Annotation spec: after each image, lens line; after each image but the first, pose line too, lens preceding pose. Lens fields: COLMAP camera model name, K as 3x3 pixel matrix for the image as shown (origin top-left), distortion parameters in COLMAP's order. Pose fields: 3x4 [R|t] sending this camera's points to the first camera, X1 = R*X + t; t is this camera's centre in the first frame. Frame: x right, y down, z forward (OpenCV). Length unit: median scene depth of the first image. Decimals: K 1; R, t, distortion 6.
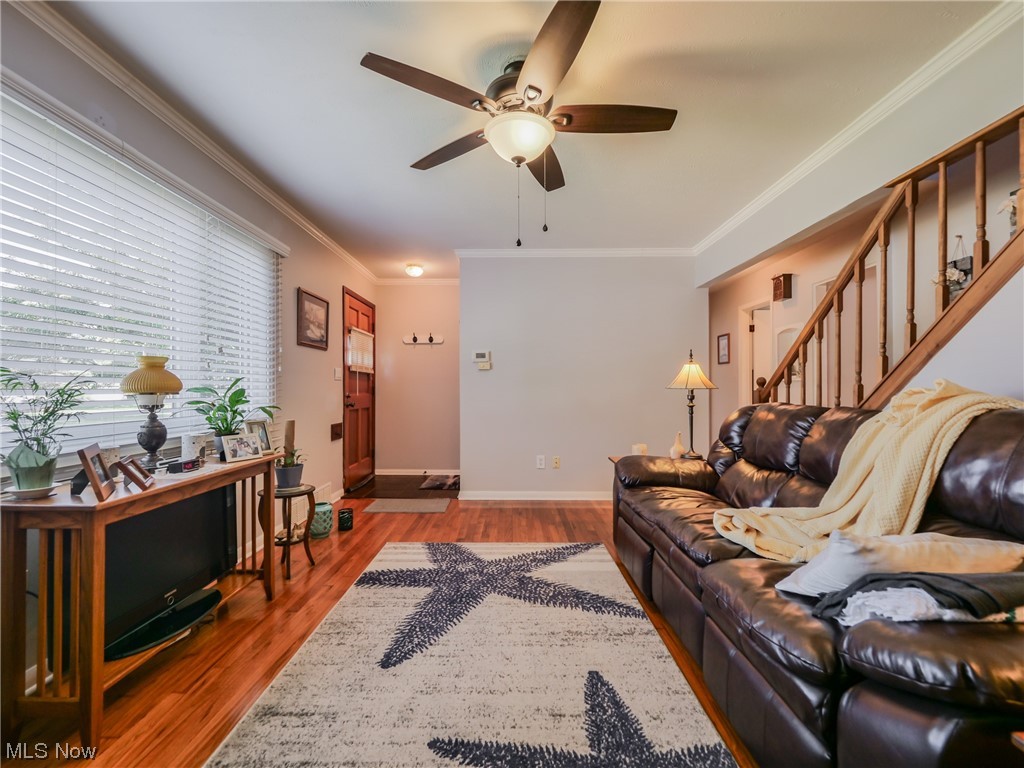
lens RADIAL K [[447.1, 0, 513.4], [0, 447.1, 372.9], [0, 0, 1]] dist [-0.006591, 0.000712]
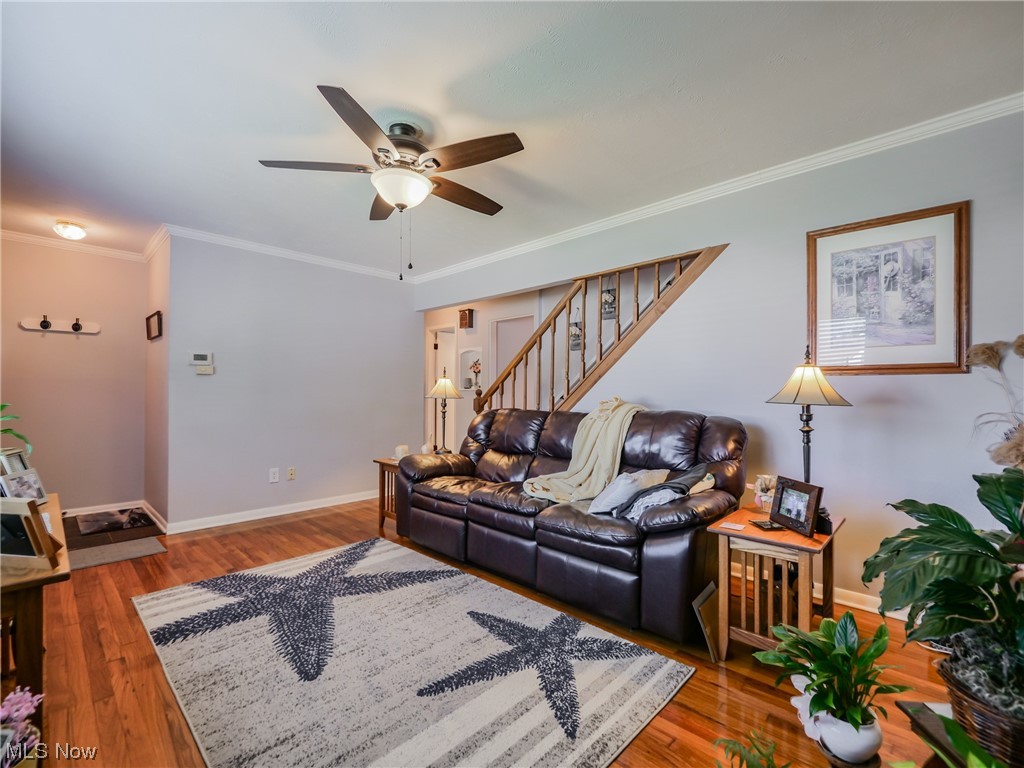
lens RADIAL K [[447.1, 0, 516.8], [0, 447.1, 369.7], [0, 0, 1]] dist [-0.006591, 0.000712]
pose [[0.690075, 0.041847, 0.722527, -0.509783], [-0.031525, 0.999117, -0.027758, -0.022243], [-0.723051, -0.003623, 0.690786, -0.025429]]
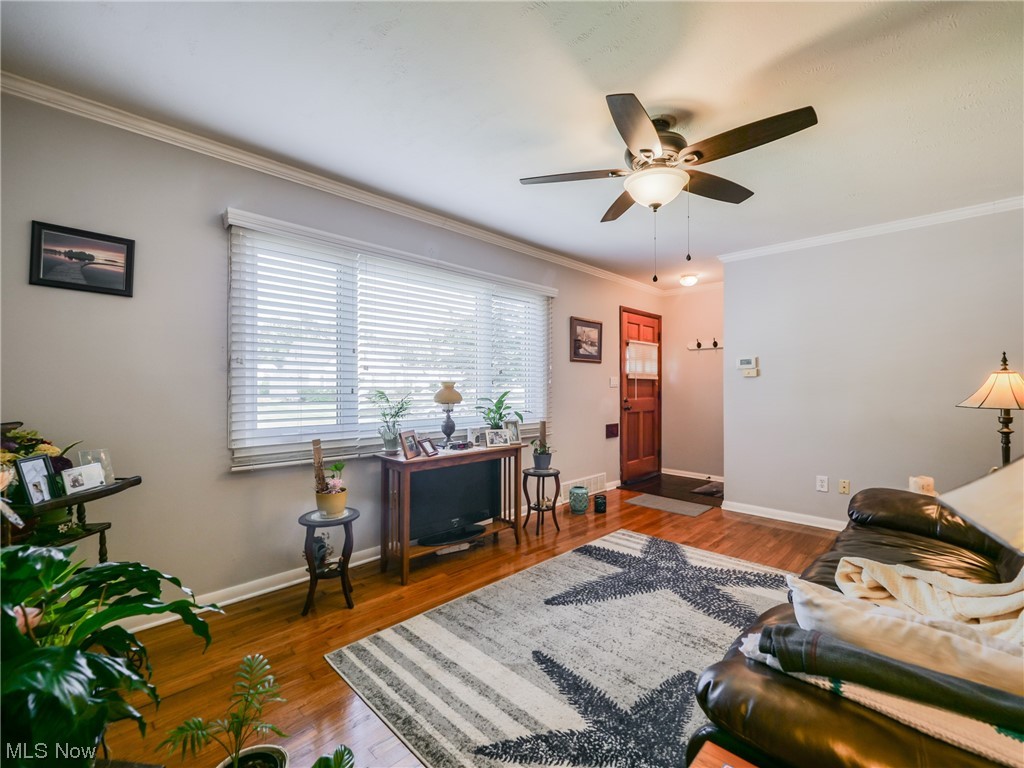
lens RADIAL K [[447.1, 0, 516.6], [0, 447.1, 364.1], [0, 0, 1]] dist [-0.006591, 0.000712]
pose [[0.720040, -0.028745, -0.693337, 0.449327], [0.020410, 0.999587, -0.020246, -0.048209], [0.693632, 0.000427, 0.720329, -0.056459]]
